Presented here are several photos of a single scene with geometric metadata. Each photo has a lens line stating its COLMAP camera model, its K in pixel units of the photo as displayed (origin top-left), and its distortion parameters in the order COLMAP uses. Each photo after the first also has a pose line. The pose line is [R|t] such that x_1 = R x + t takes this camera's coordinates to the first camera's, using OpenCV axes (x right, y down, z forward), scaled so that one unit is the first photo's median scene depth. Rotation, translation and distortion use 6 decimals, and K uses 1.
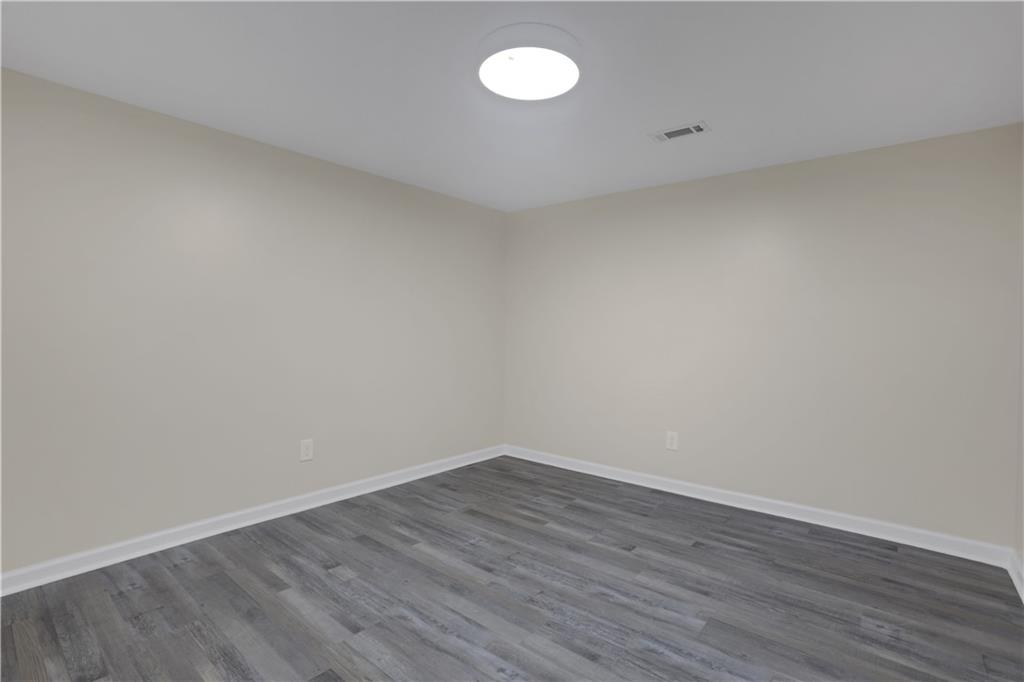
lens RADIAL K [[481.2, 0, 511.0], [0, 481.2, 340.2], [0, 0, 1]] dist [-0.036819, 0.003794]
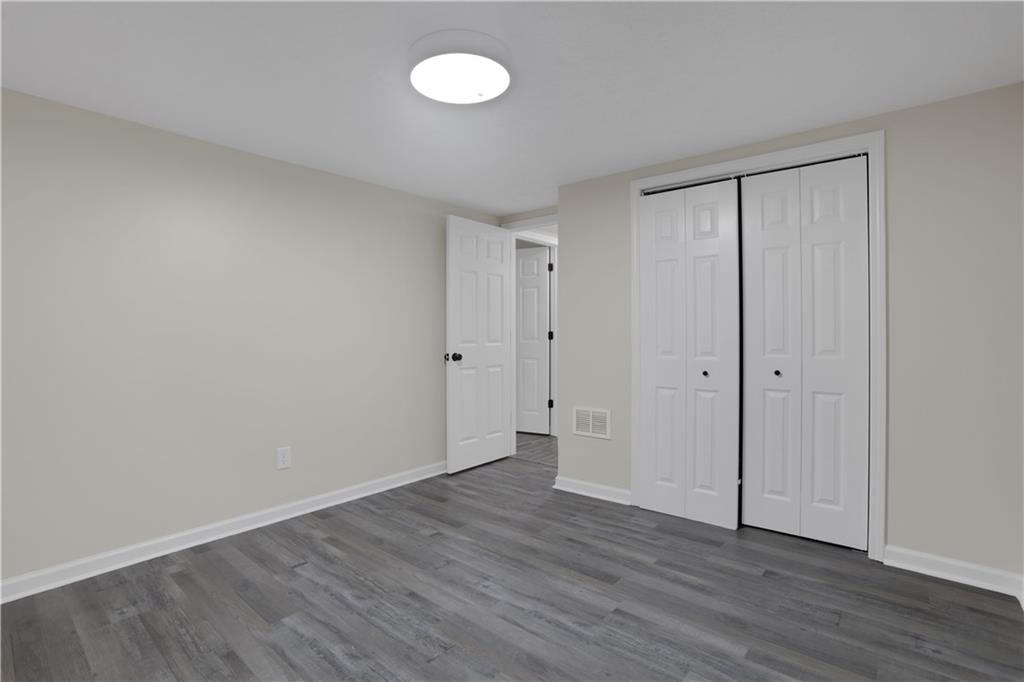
lens RADIAL K [[481.2, 0, 513.0], [0, 481.2, 335.2], [0, 0, 1]] dist [-0.036819, 0.003794]
pose [[-0.999950, -0.009384, 0.003330, -0.082005], [-0.009298, 0.999647, 0.024882, -0.042482], [-0.003562, 0.024850, -0.999685, 2.015062]]
